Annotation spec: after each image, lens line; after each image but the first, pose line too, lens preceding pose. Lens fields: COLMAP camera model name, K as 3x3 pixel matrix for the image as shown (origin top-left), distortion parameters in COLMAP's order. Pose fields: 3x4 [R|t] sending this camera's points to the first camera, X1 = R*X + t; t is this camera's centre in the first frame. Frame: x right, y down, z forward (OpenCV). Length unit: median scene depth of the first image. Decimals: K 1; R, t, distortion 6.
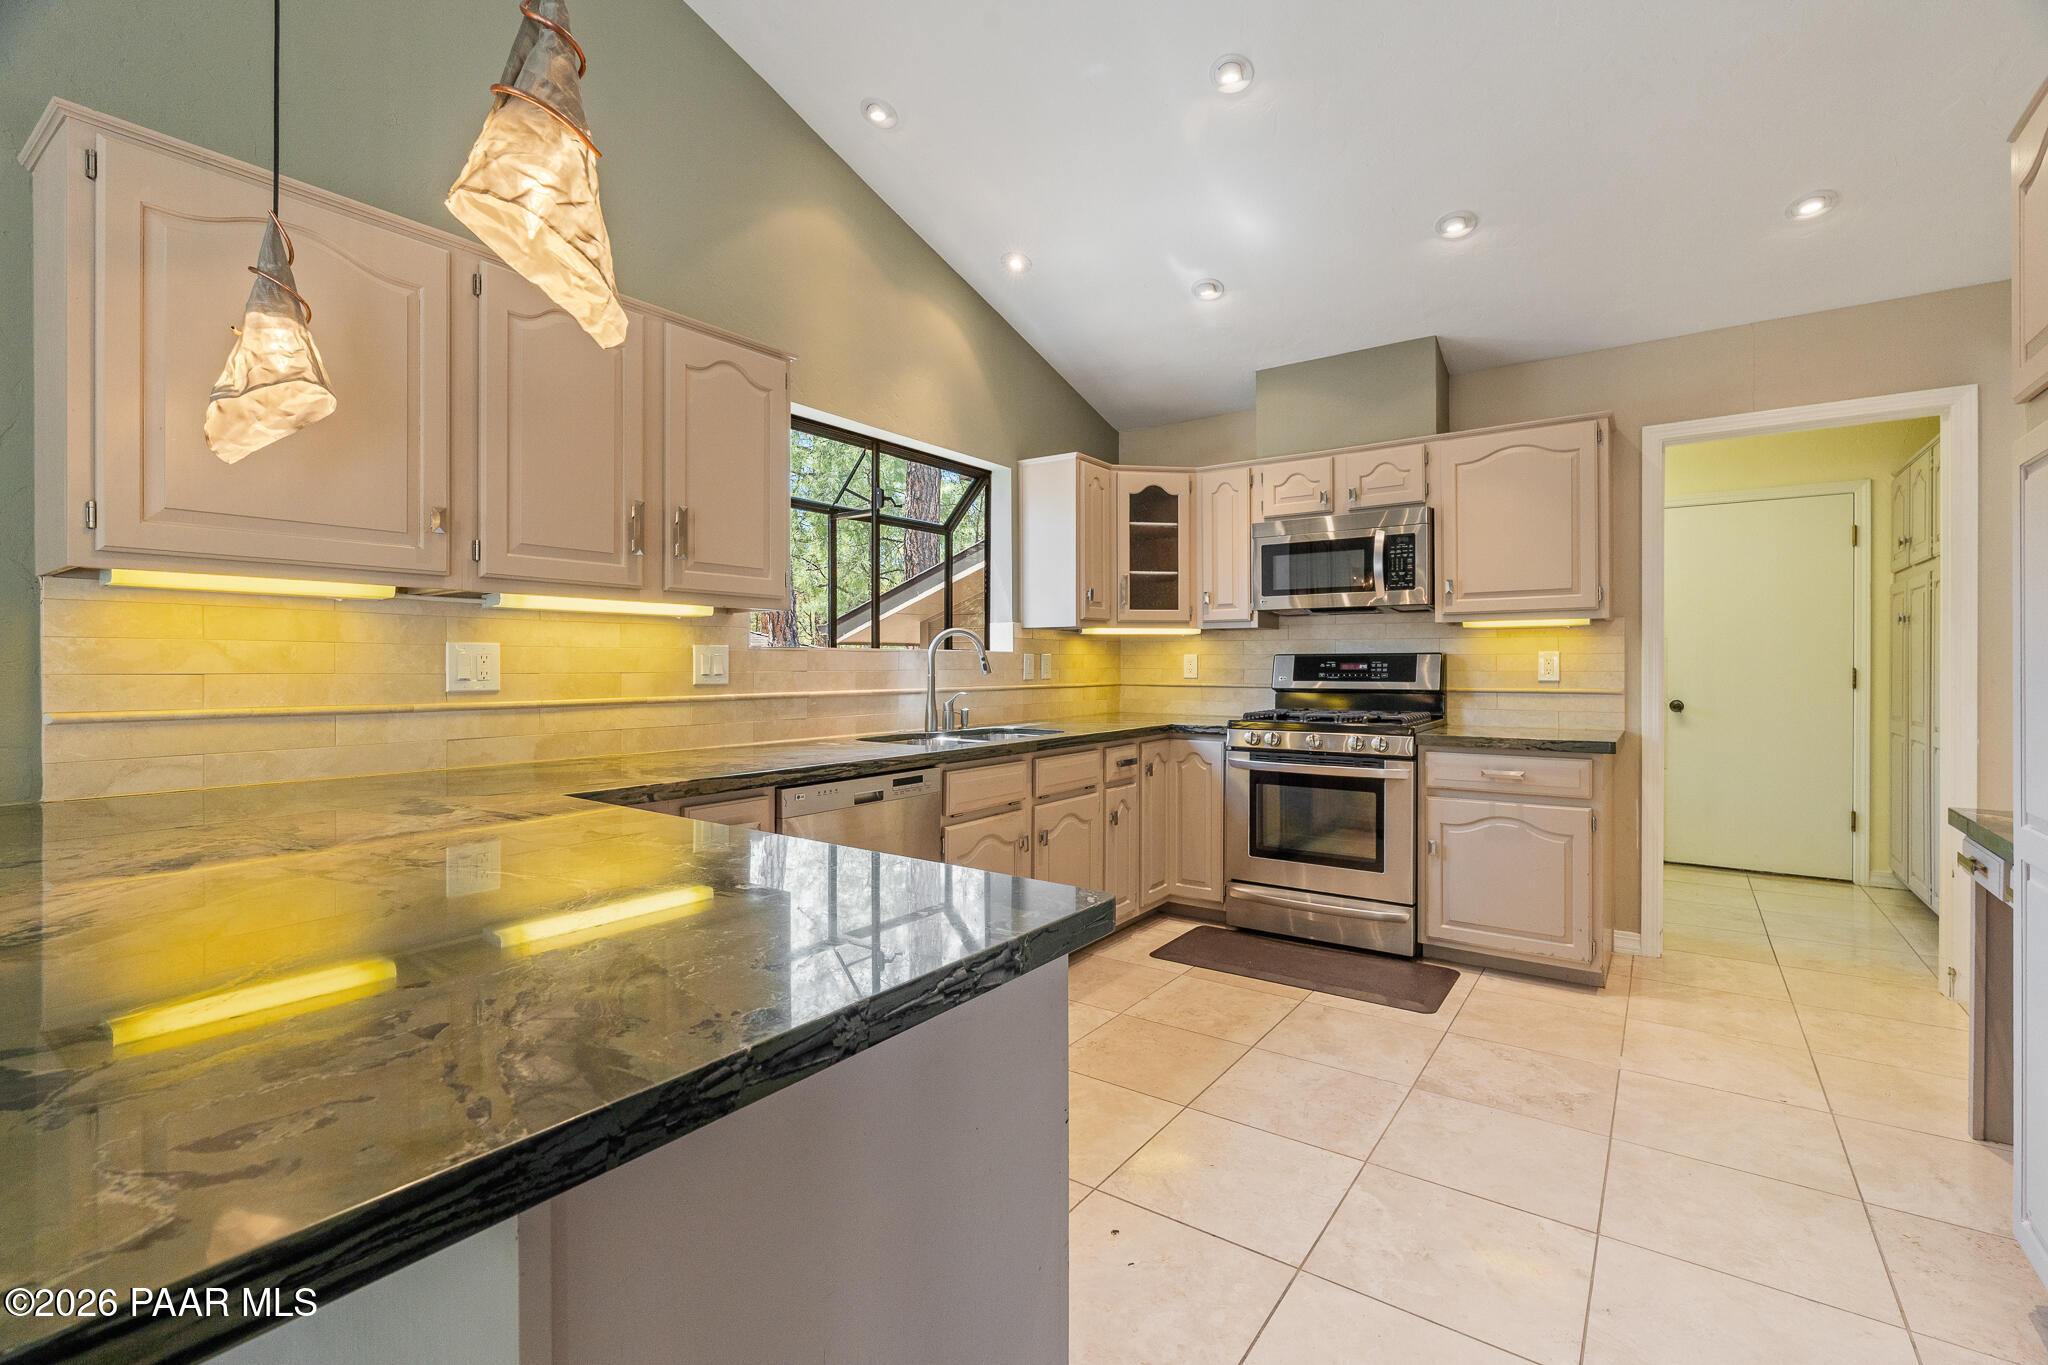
lens RADIAL K [[903.4, 0, 1030.0], [0, 903.4, 666.5], [0, 0, 1]] dist [-0.002176, -0.000384]
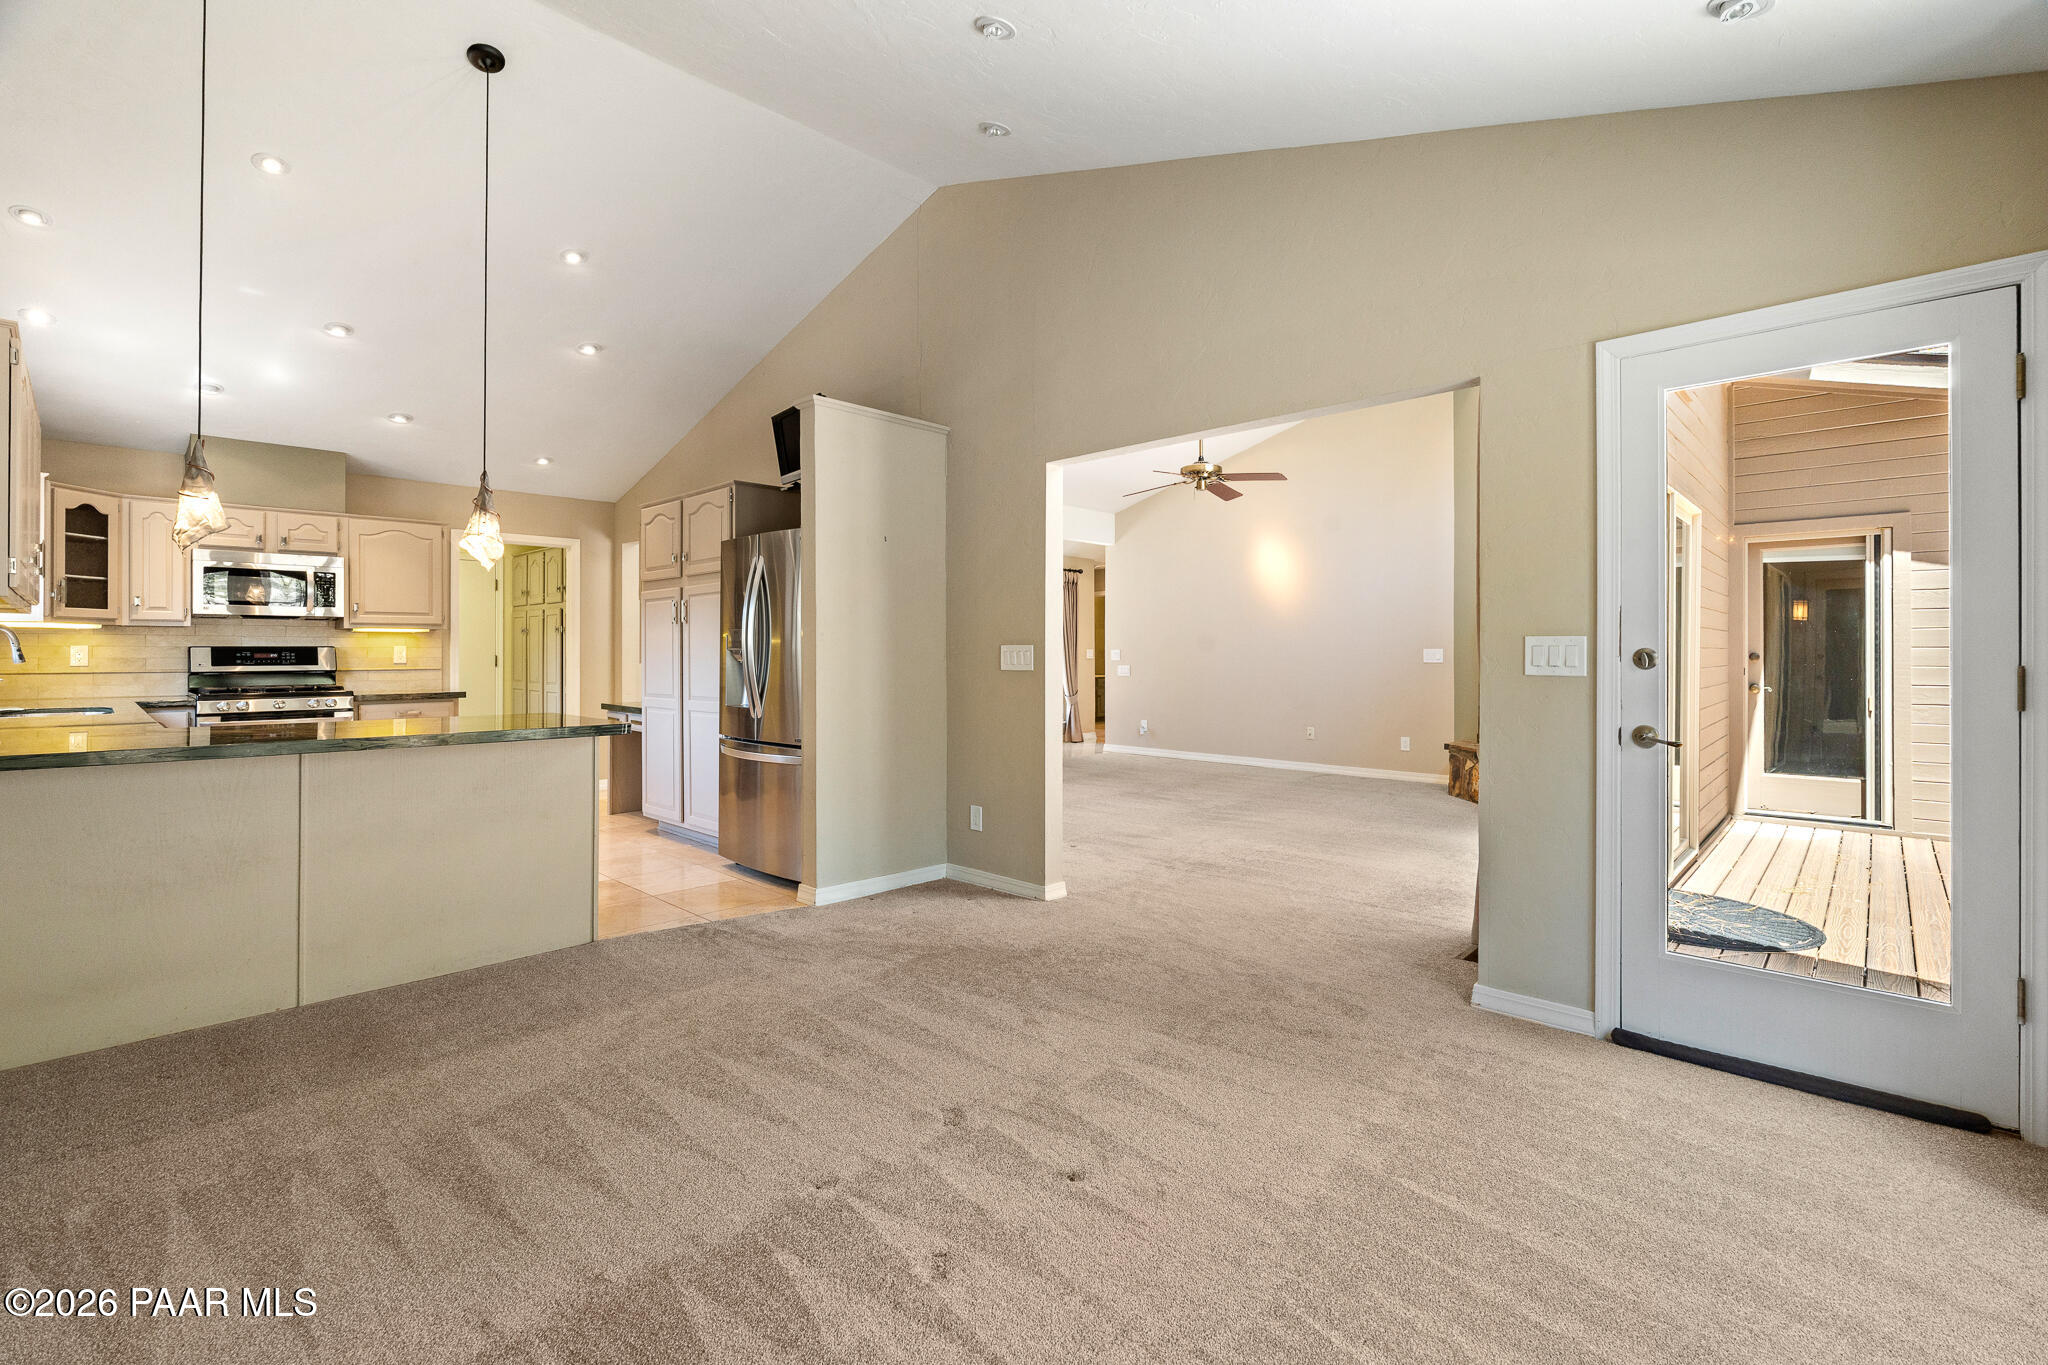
lens RADIAL K [[903.4, 0, 1030.0], [0, 903.4, 666.5], [0, 0, 1]] dist [-0.002176, -0.000384]
pose [[0.131218, -0.016105, 0.991223, -0.946725], [0.003103, 0.999870, 0.015835, -0.001310], [-0.991349, 0.000998, 0.131251, -0.415441]]
